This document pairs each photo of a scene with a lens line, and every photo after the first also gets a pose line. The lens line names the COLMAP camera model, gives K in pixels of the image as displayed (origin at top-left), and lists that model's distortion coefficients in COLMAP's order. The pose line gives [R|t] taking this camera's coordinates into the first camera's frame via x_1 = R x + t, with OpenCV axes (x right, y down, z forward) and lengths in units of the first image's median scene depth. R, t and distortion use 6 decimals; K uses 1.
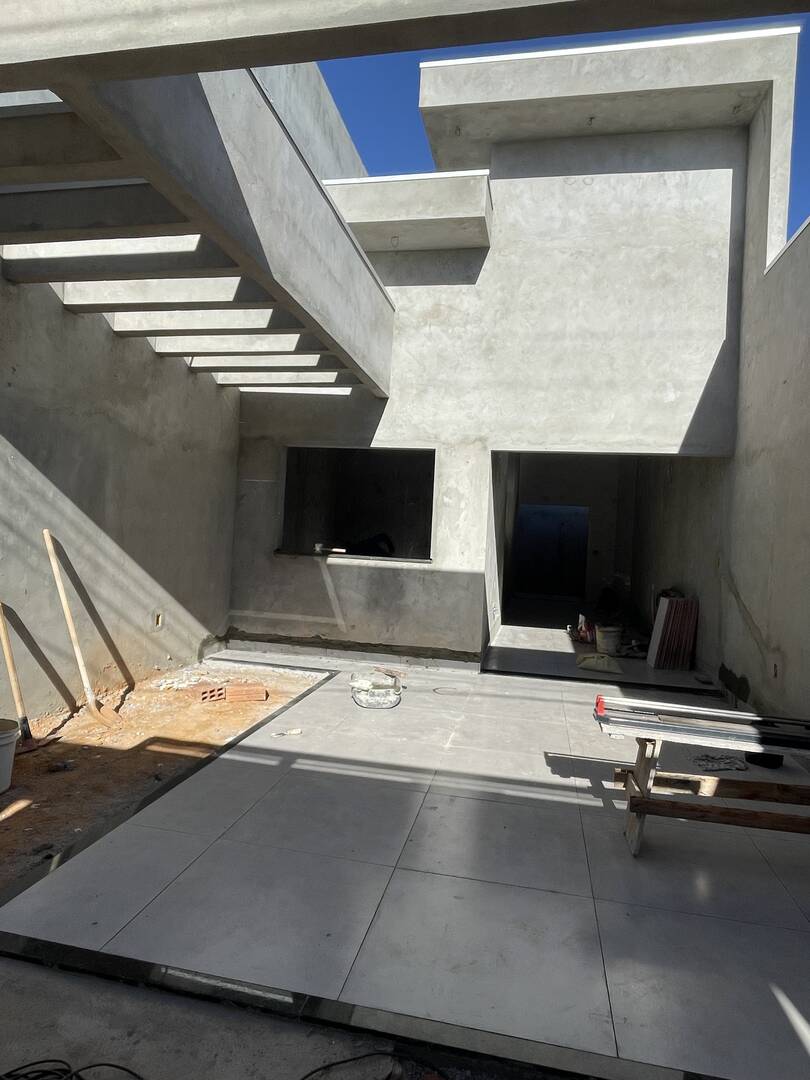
lens RADIAL K [[639.0, 0, 403.8], [0, 639.0, 536.2], [0, 0, 1]] dist [-0.034400, 0.014720]
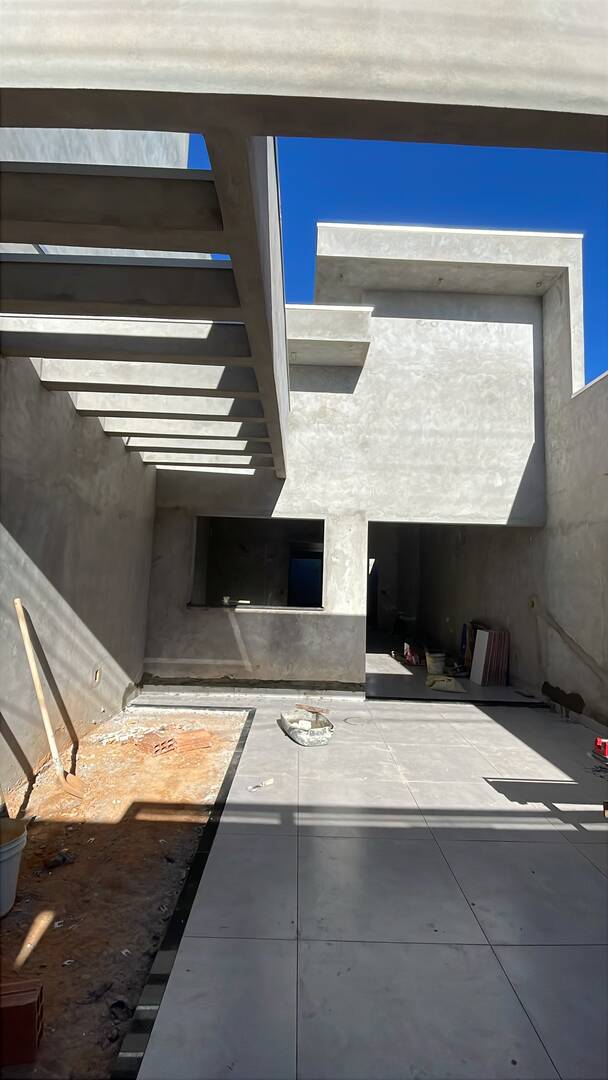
lens RADIAL K [[467.7, 0, 306.6], [0, 467.7, 536.3], [0, 0, 1]] dist [-0.001433, -0.005212]
pose [[0.976733, 0.002429, 0.214445, -0.203118], [0.016667, 0.996052, -0.087192, -0.026509], [-0.213811, 0.088737, 0.972836, 0.129907]]
